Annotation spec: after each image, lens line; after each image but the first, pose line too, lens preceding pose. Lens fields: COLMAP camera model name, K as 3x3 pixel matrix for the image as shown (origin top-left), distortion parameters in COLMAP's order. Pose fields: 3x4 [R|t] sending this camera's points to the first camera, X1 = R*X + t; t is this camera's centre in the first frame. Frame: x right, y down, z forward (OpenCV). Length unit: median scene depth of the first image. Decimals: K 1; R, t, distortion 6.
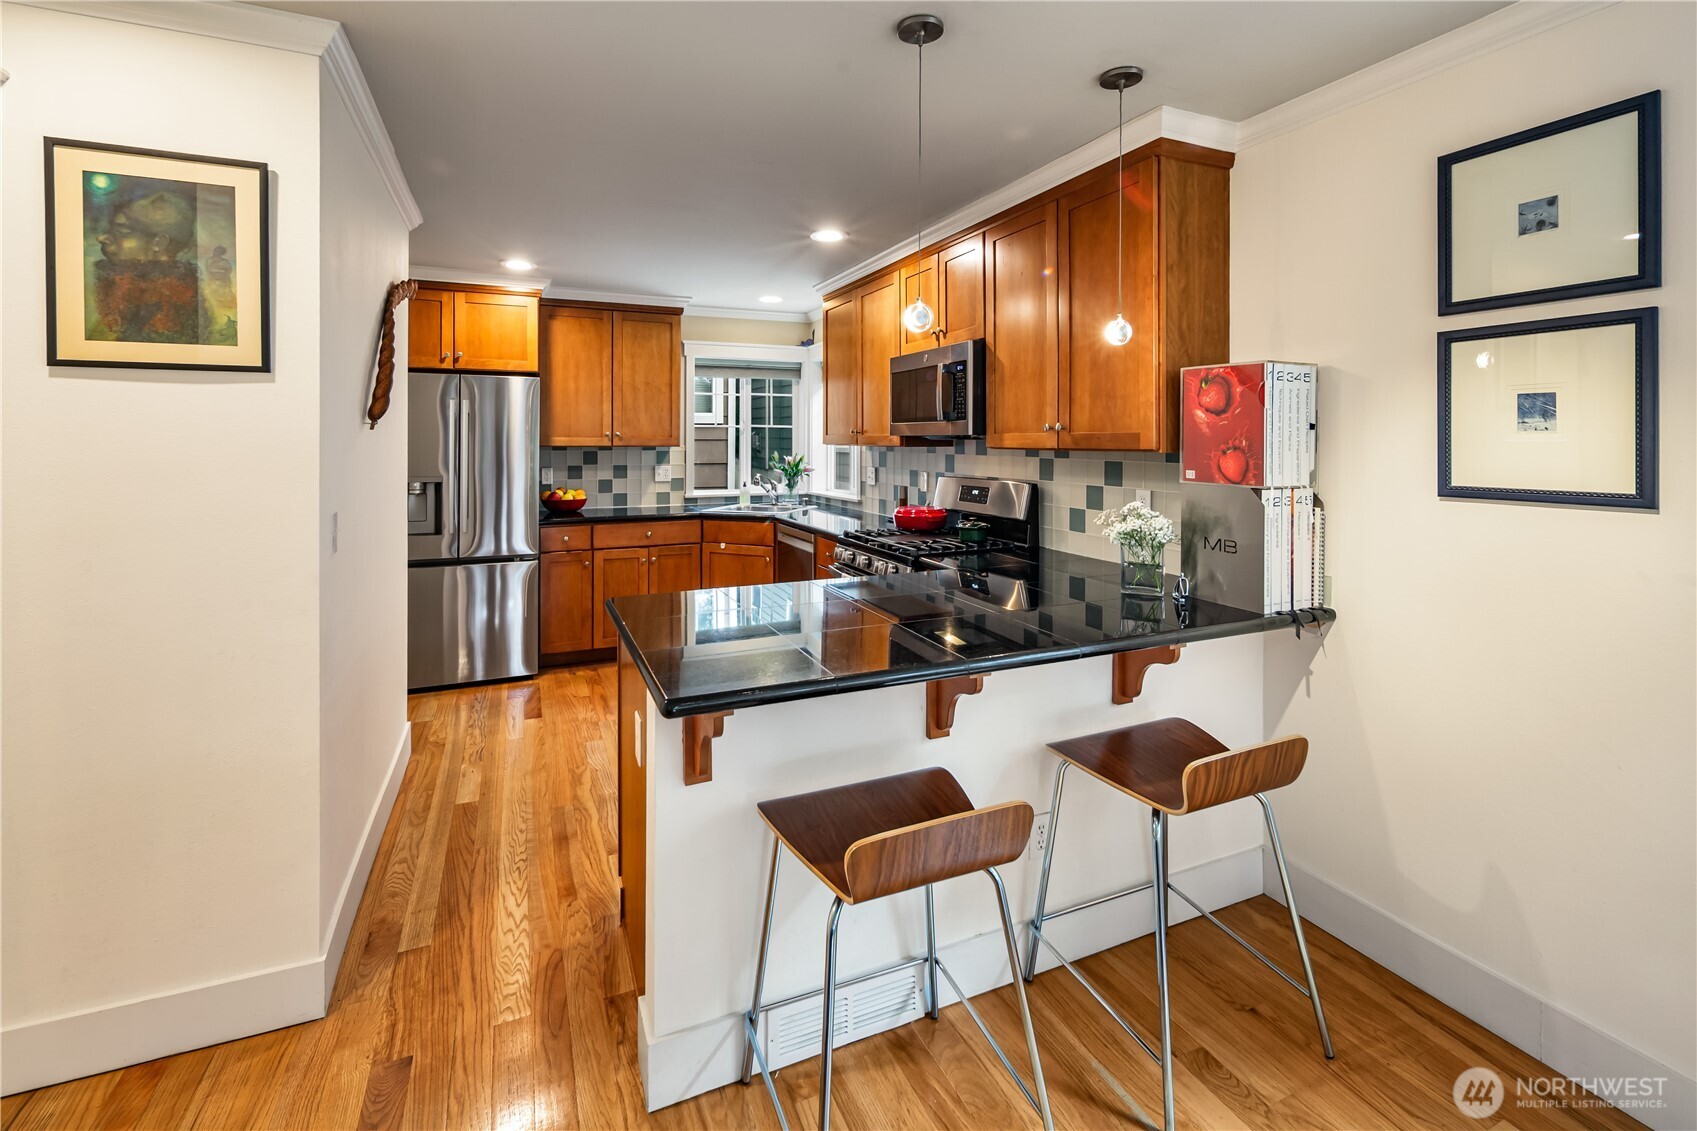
lens RADIAL K [[744.8, 0, 852.3], [0, 744.8, 441.1], [0, 0, 1]] dist [-0.000429, -0.000100]
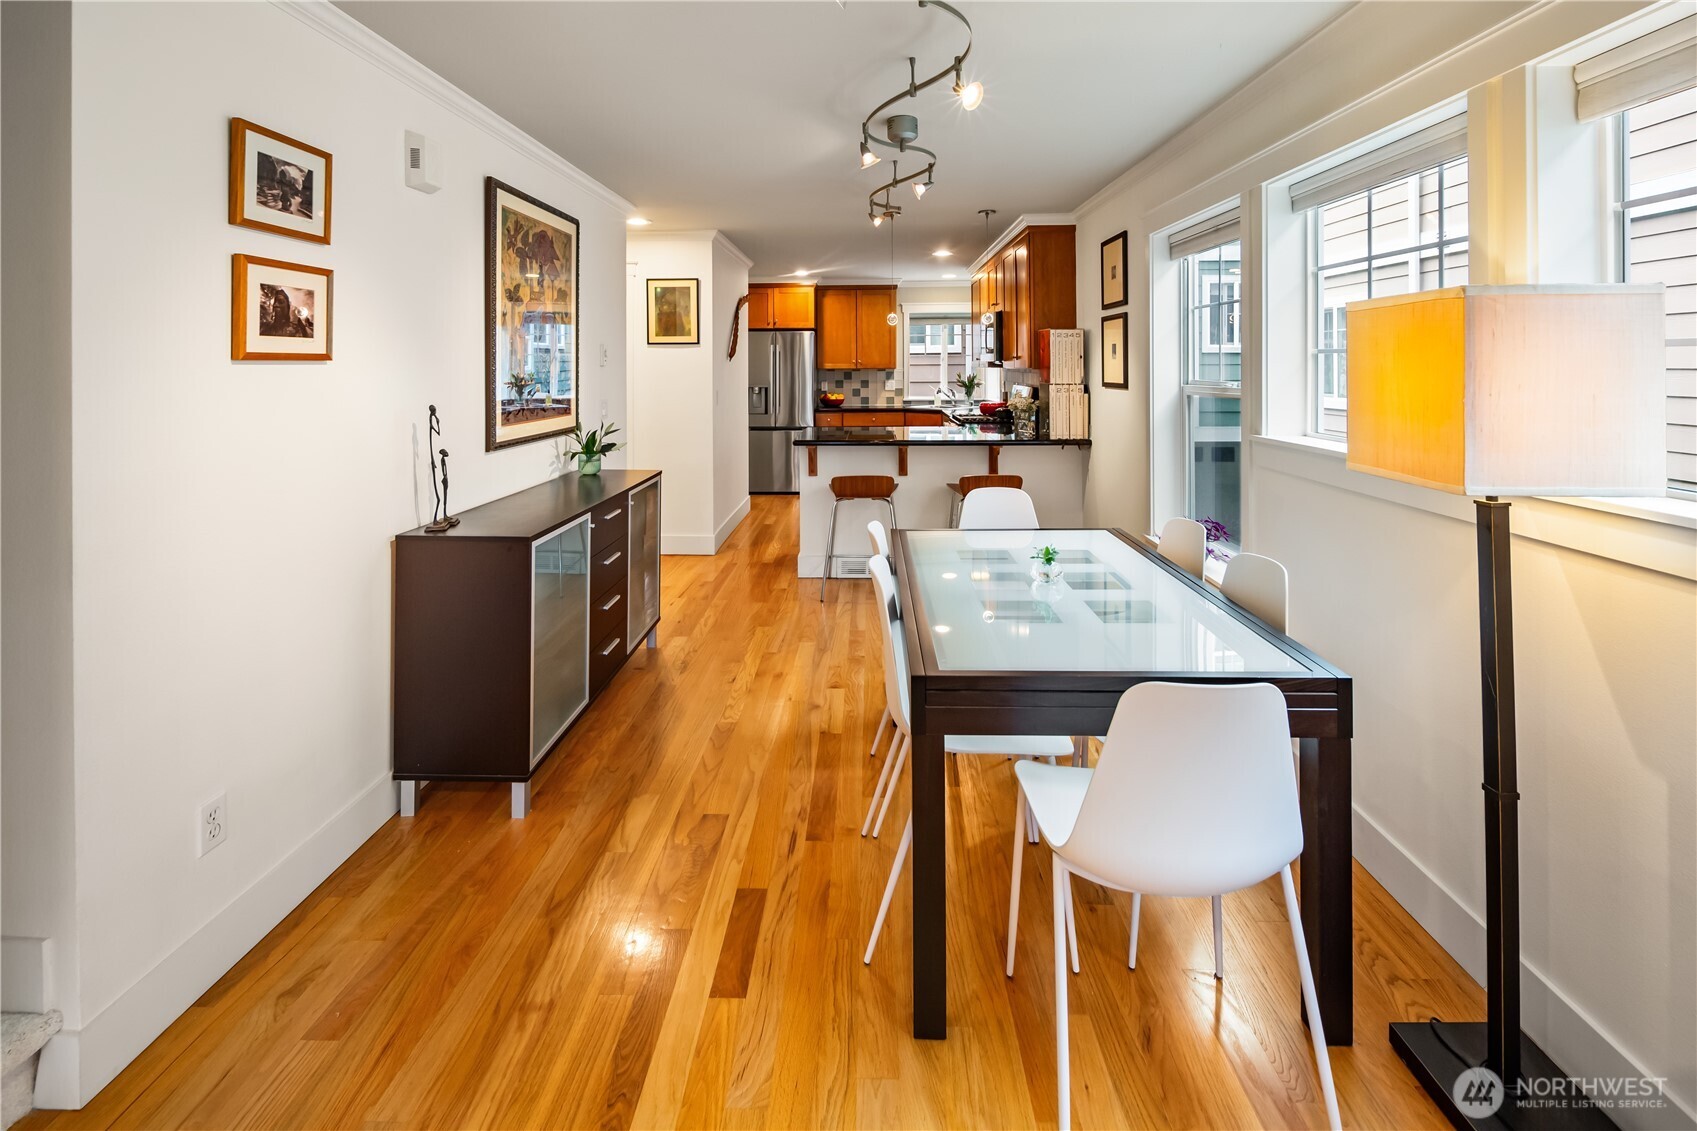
lens RADIAL K [[734.8, 0, 850.8], [0, 734.8, 363.5], [0, 0, 1]] dist [0.002411, -0.002983]
pose [[0.901423, -0.006820, -0.432886, 0.416936], [0.005427, 0.999975, -0.004453, 0.002434], [0.432905, 0.001665, 0.901438, -0.557237]]
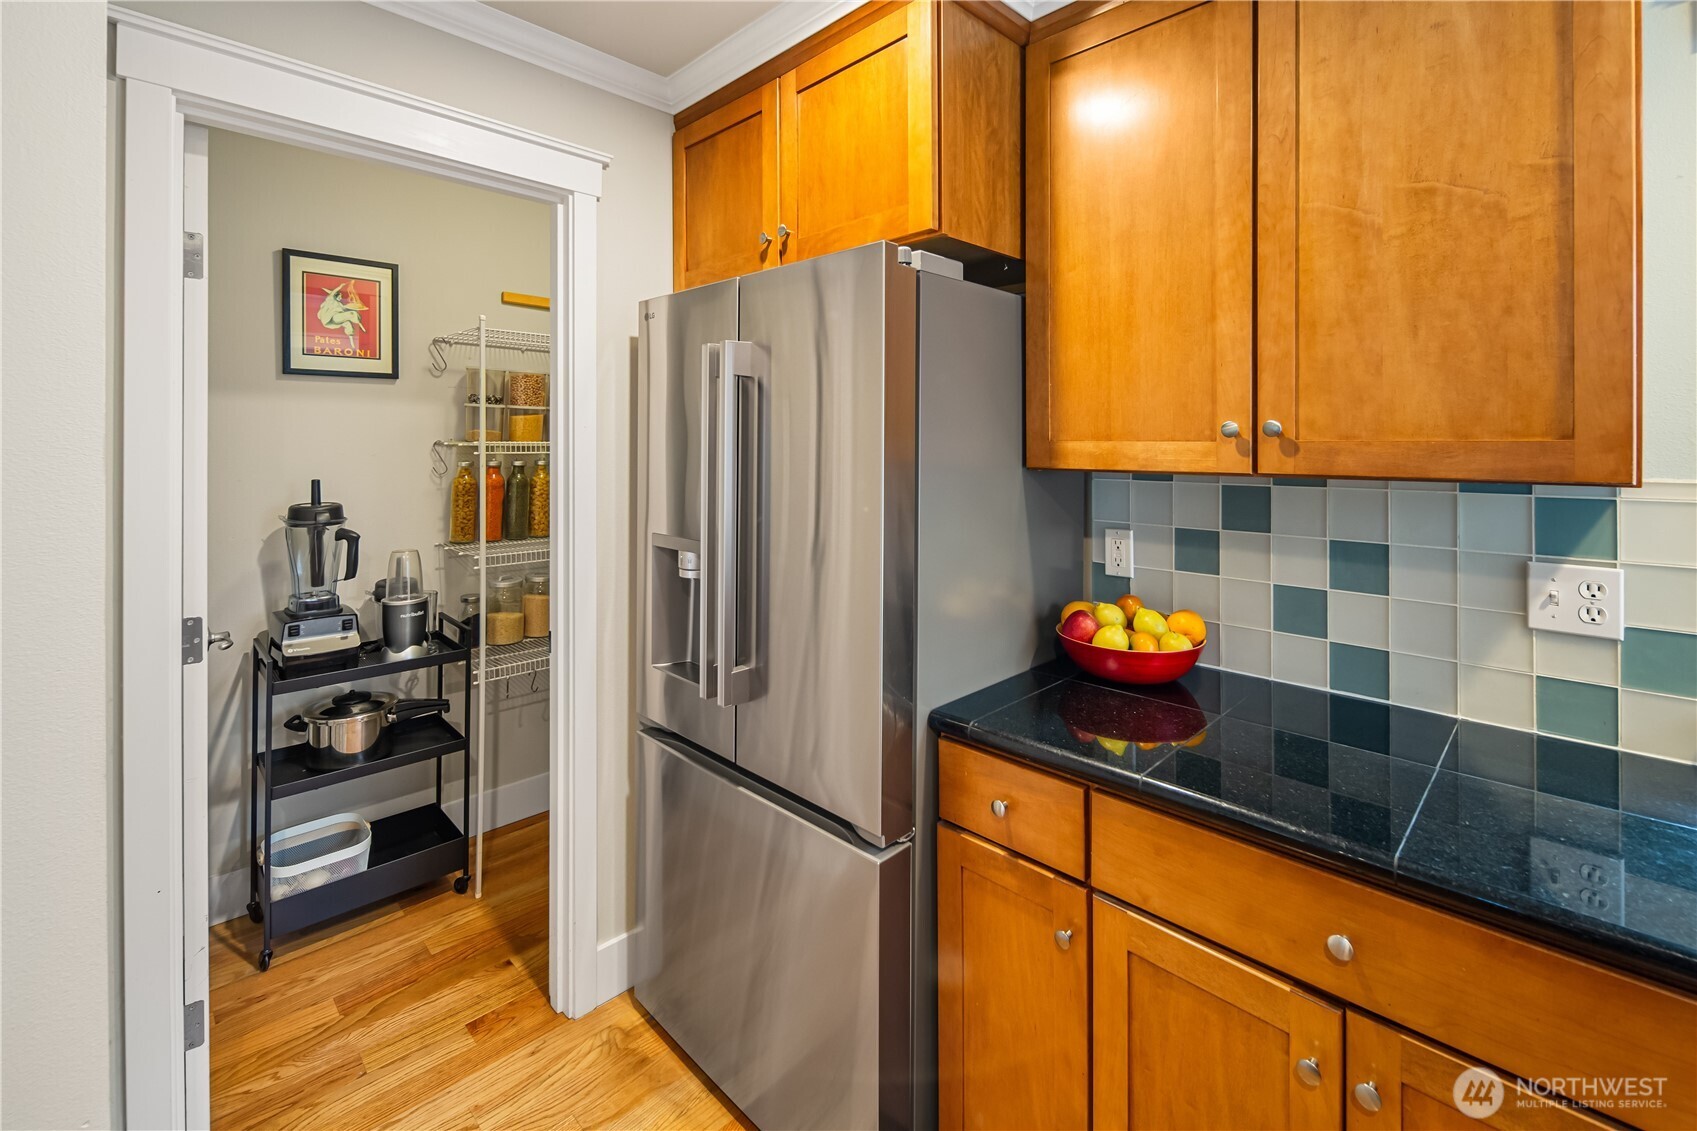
lens RADIAL K [[739.4, 0, 853.1], [0, 739.4, 442.2], [0, 0, 1]] dist [0.001761, -0.000460]
pose [[0.360830, -0.004713, -0.932620, -0.140164], [-0.001459, 0.999983, -0.005618, -0.002952], [0.932630, 0.003388, 0.360817, 0.812599]]
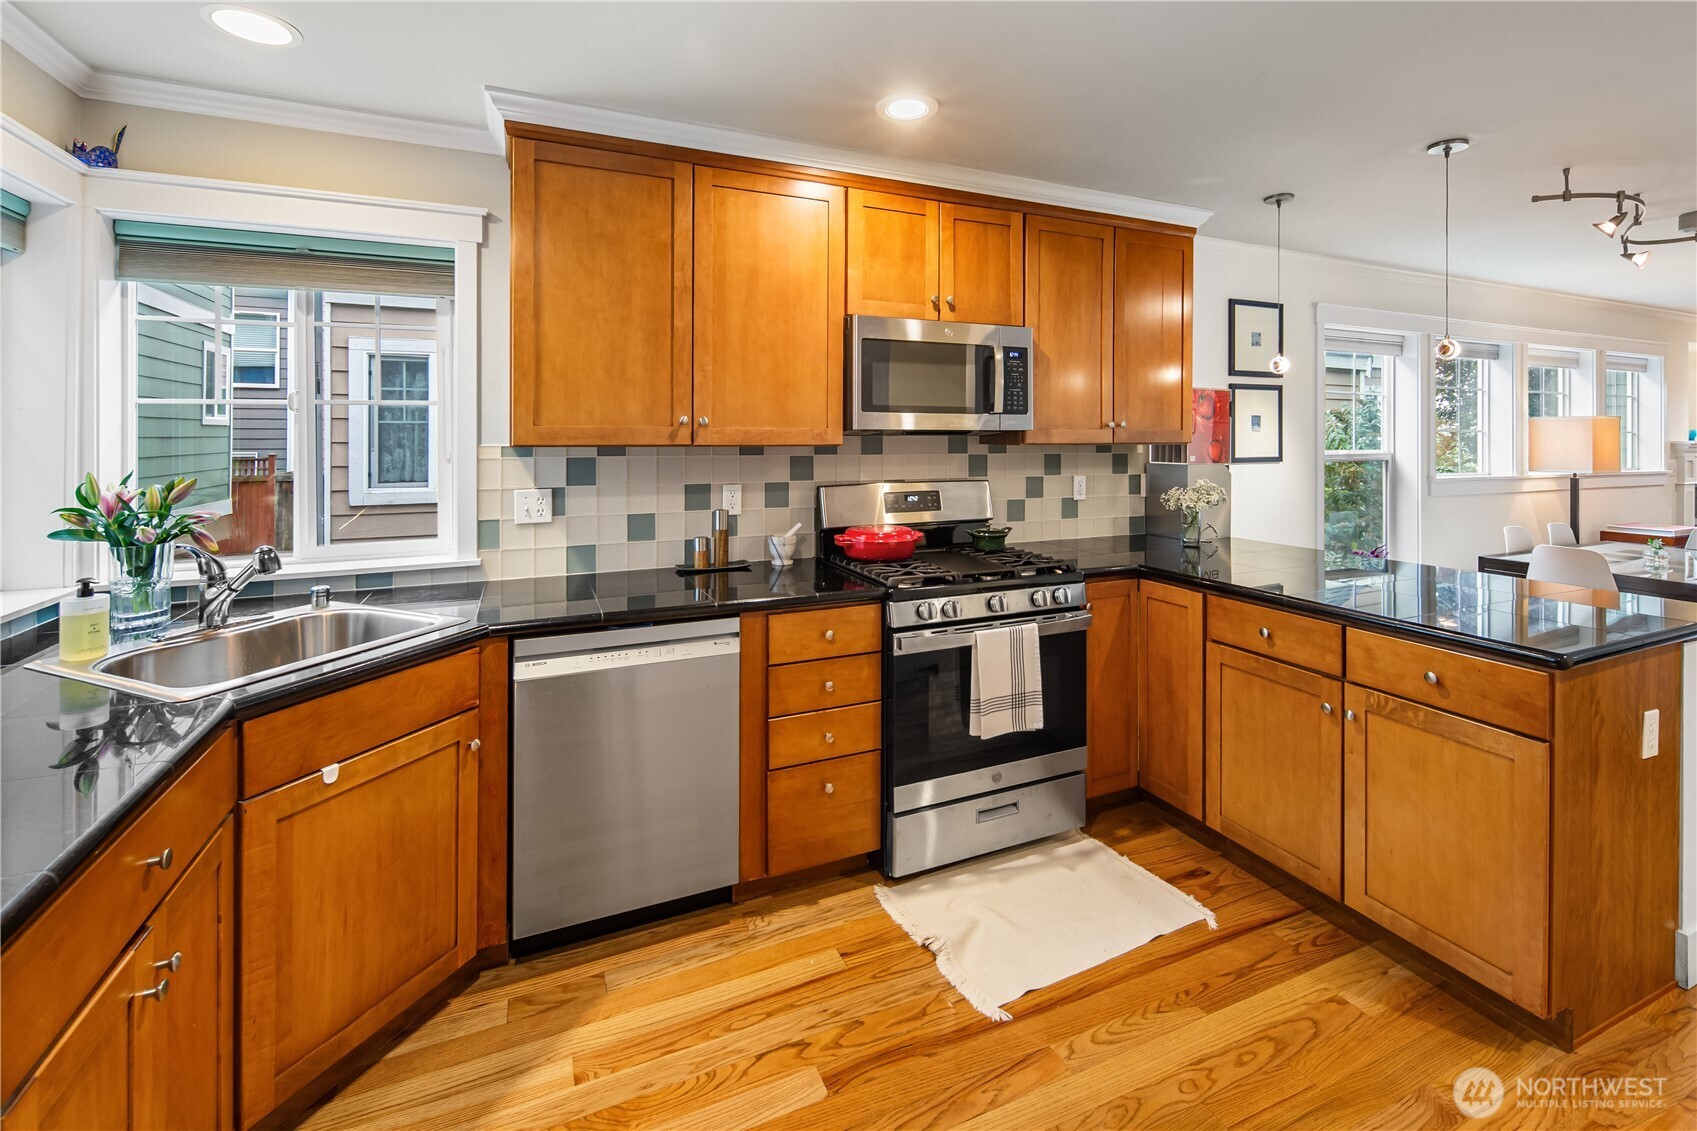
lens RADIAL K [[742.9, 0, 850.5], [0, 742.9, 431.7], [0, 0, 1]] dist [-0.000332, 0.000041]
pose [[0.004320, 0.001858, 0.999989, -0.494056], [0.000361, 0.999998, -0.001860, -0.003420], [-0.999991, 0.000369, 0.004320, 0.793016]]
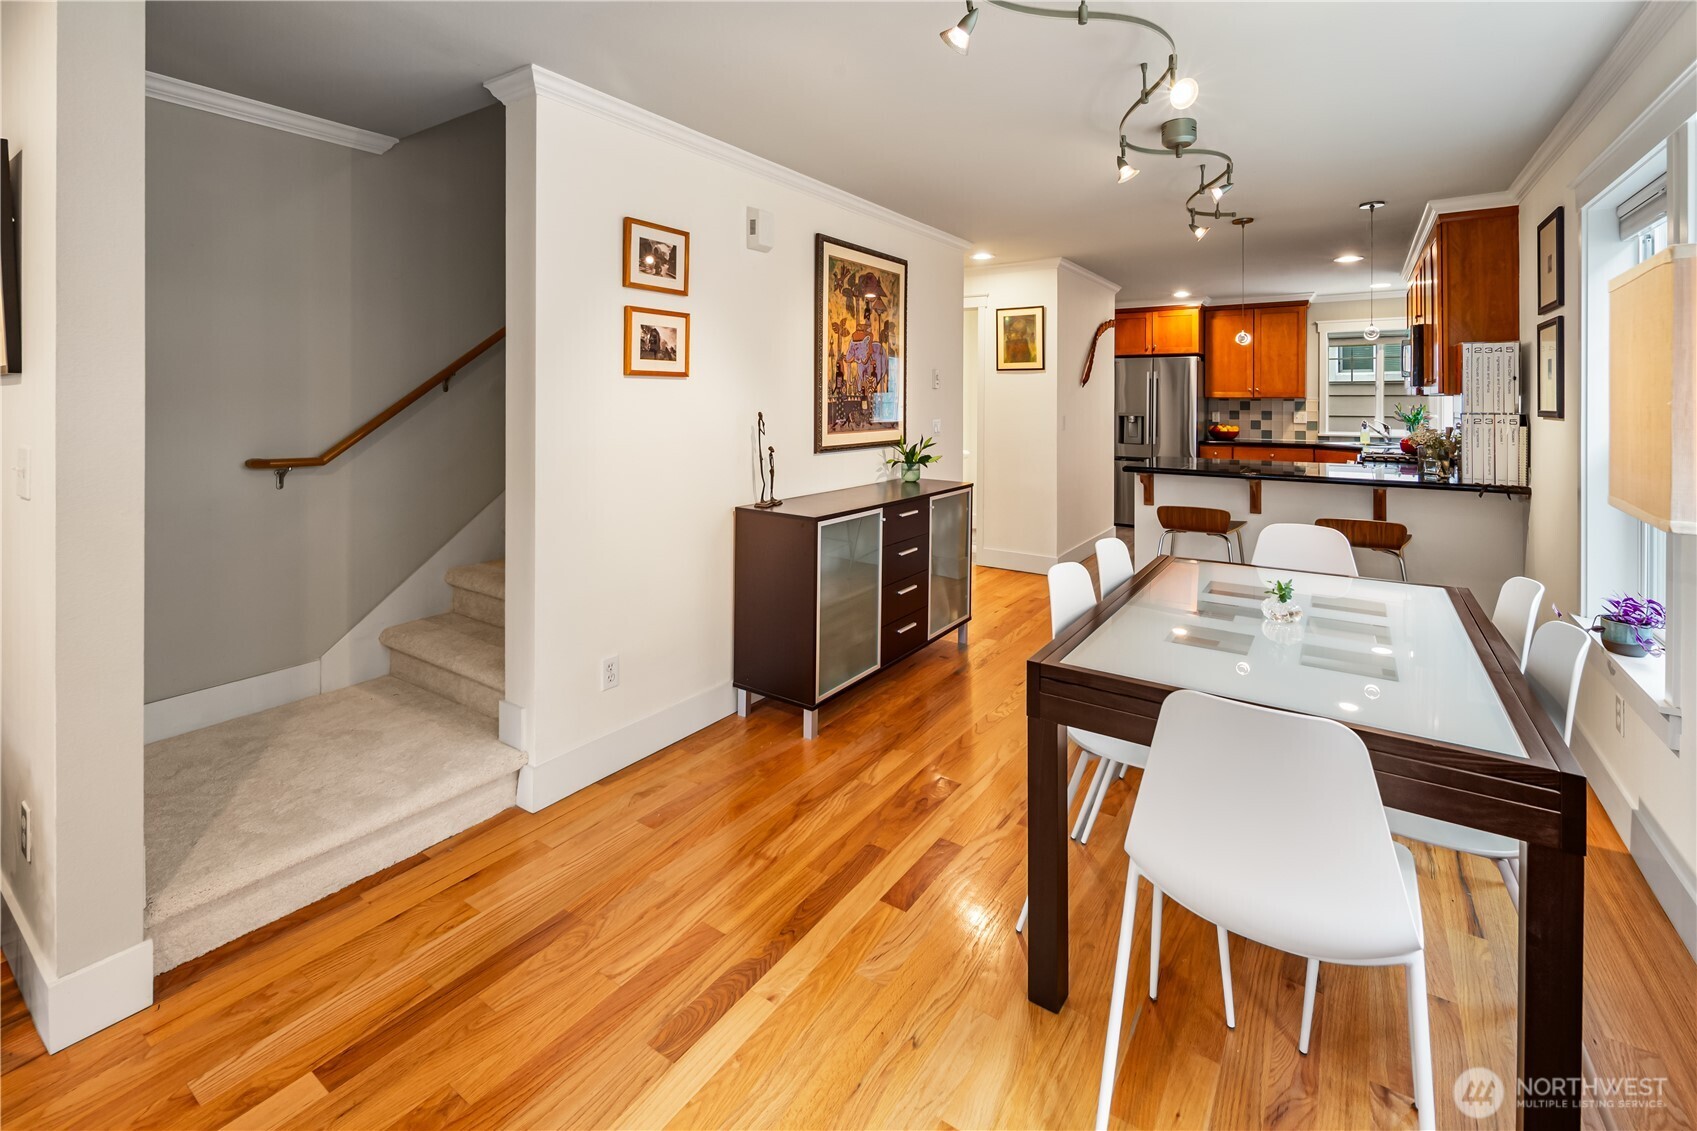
lens RADIAL K [[736.0, 0, 853.9], [0, 736.0, 397.6], [0, 0, 1]] dist [0.000026, 0.000124]
pose [[0.526348, -0.000804, -0.850269, 0.550137], [-0.003947, 0.999986, -0.003389, 0.015655], [0.850260, 0.005139, 0.526337, -0.507870]]
